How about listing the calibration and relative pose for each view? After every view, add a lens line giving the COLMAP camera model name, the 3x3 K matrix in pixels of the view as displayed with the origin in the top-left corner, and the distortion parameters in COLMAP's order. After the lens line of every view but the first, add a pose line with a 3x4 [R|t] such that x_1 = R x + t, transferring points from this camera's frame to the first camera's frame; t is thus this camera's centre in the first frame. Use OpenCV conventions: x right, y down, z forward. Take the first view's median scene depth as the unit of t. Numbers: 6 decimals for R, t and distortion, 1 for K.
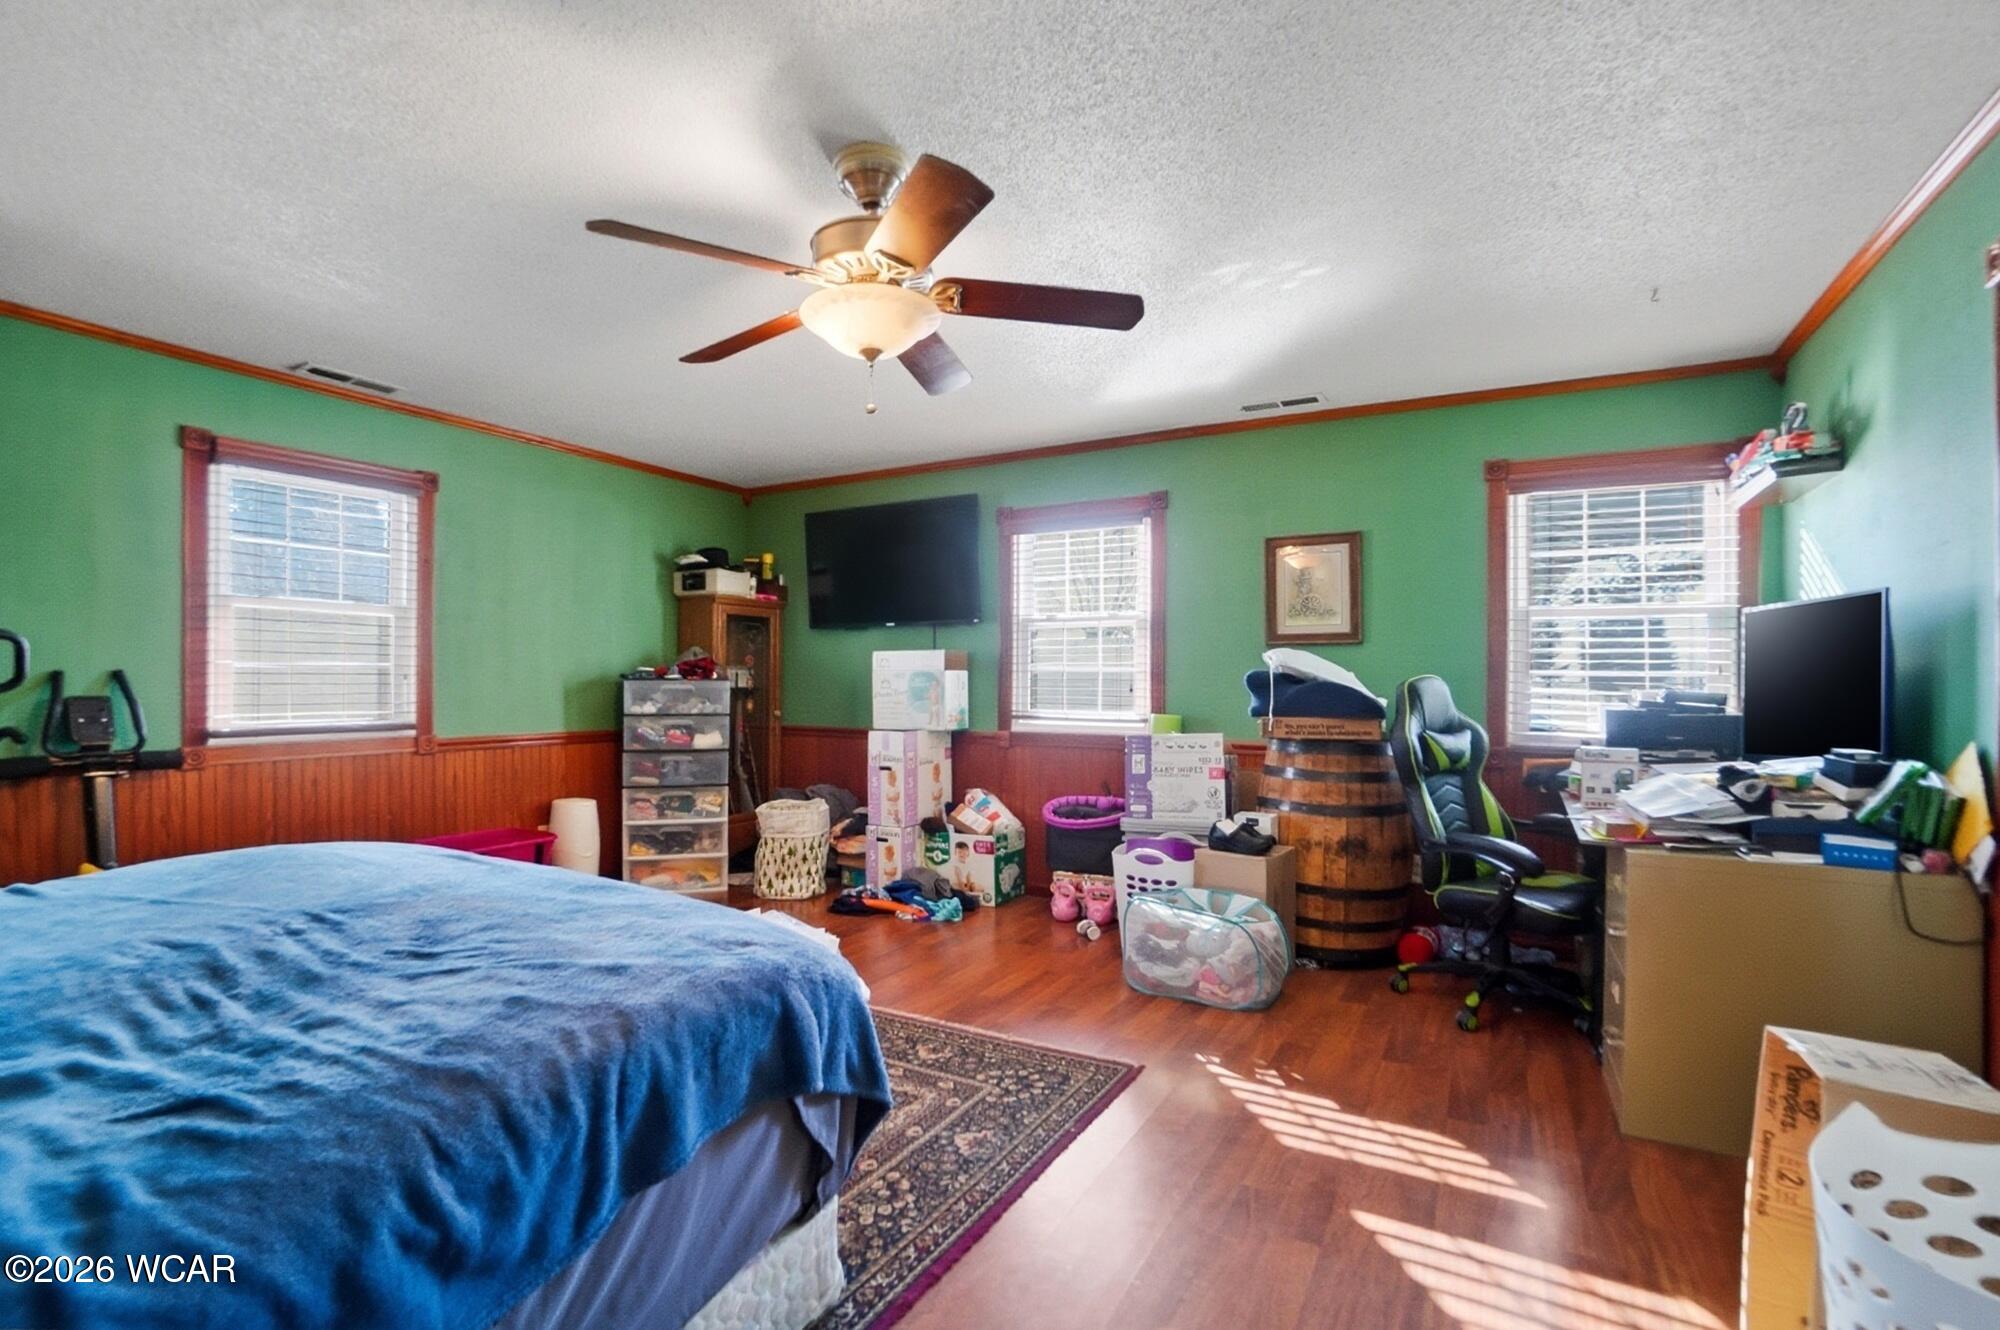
lens RADIAL K [[892.2, 0, 983.5], [0, 892.2, 672.7], [0, 0, 1]] dist [-0.071120, 0.022494]
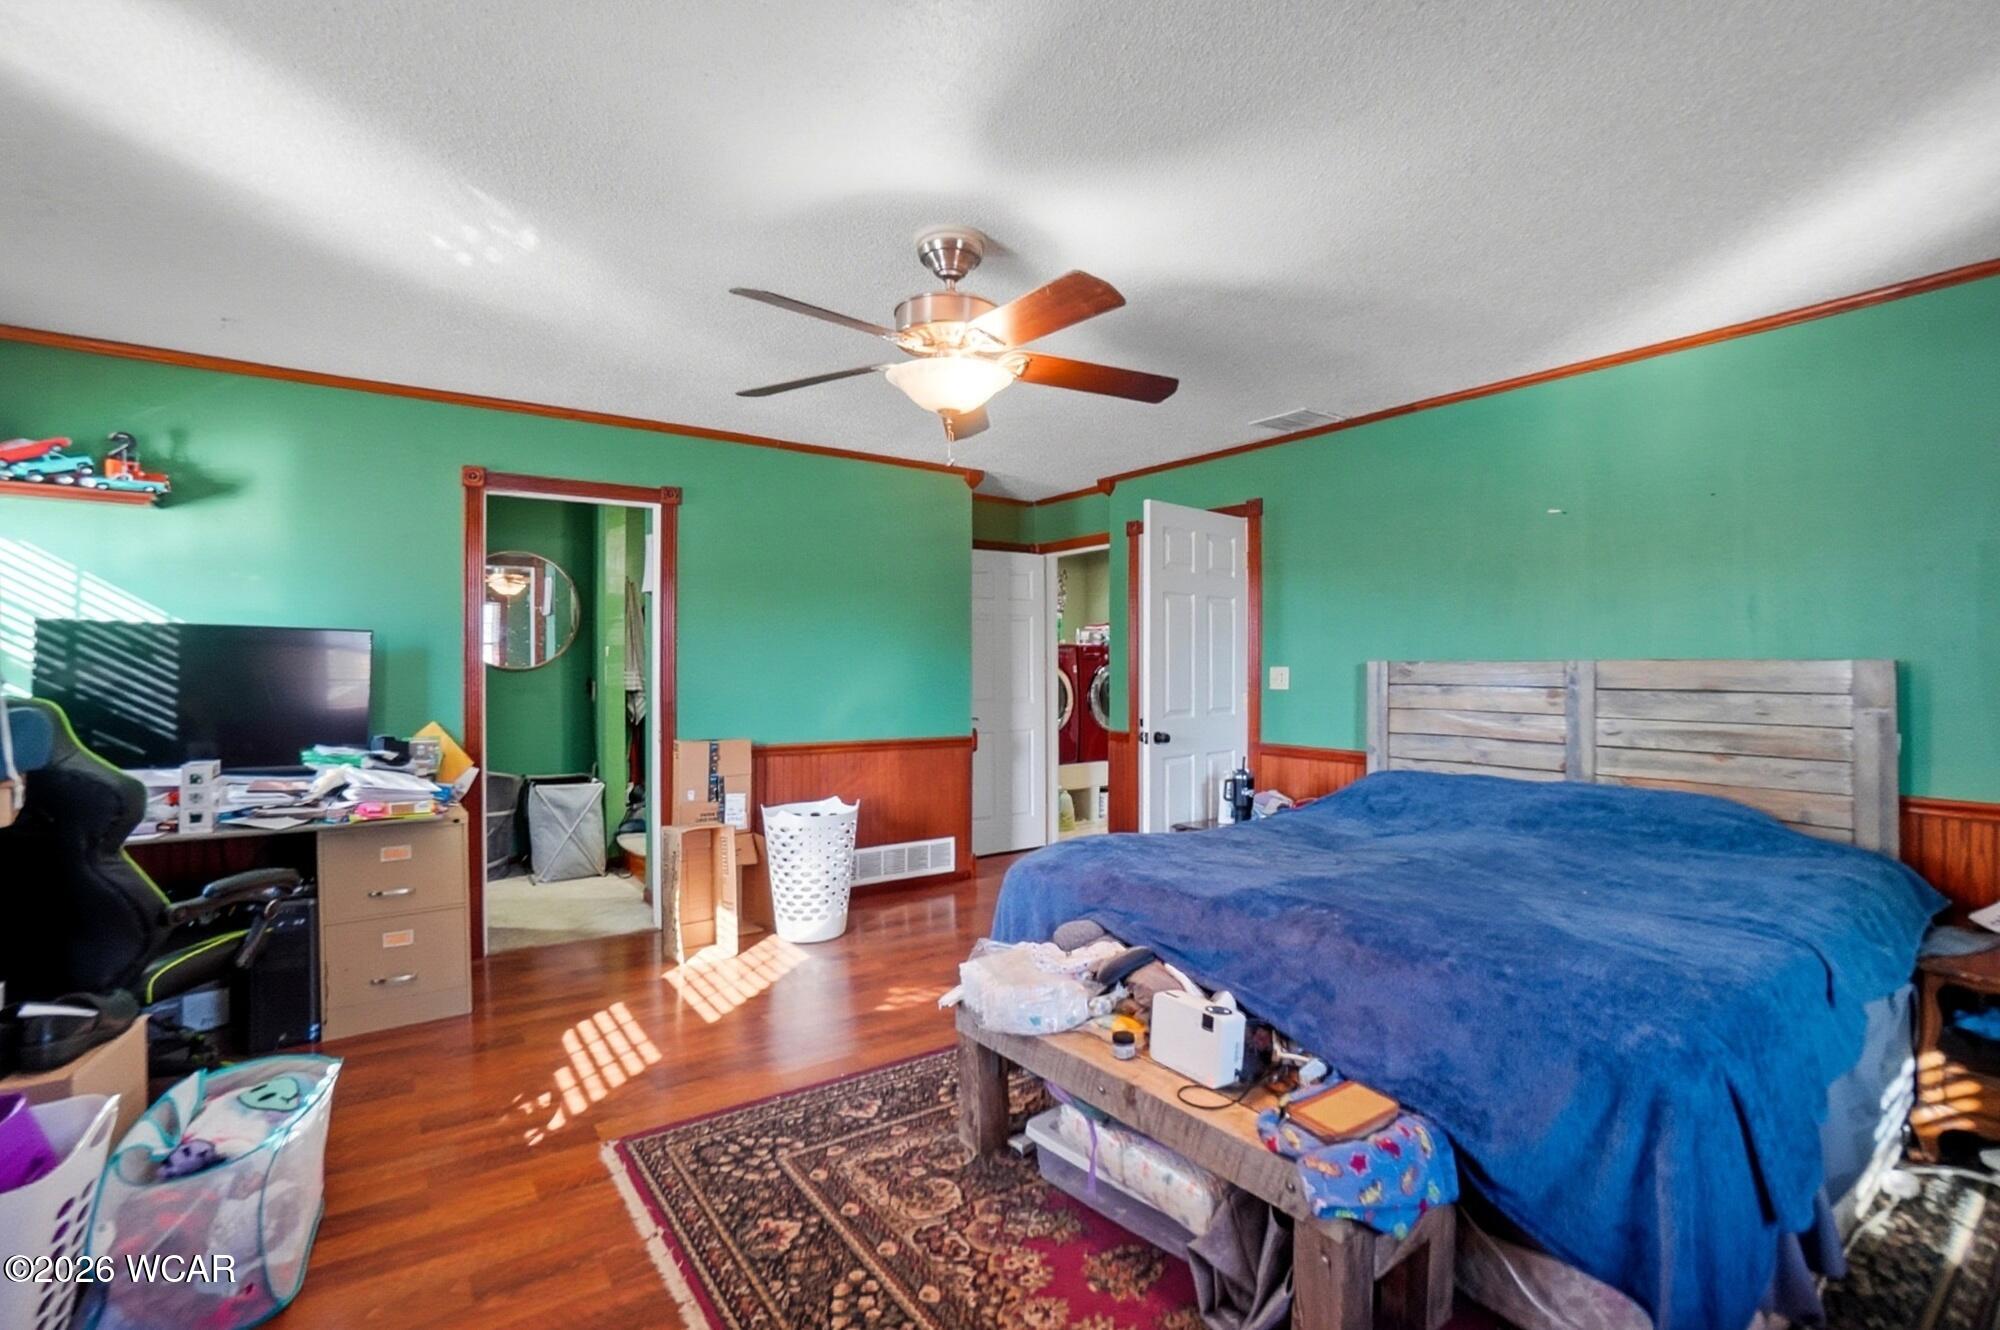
lens RADIAL K [[892.2, 0, 983.5], [0, 892.2, 672.7], [0, 0, 1]] dist [-0.071120, 0.022494]
pose [[-0.905681, -0.009641, 0.423851, -0.546605], [-0.011466, 0.999933, -0.001756, -0.028378], [-0.423805, -0.006451, -0.905730, 1.701747]]
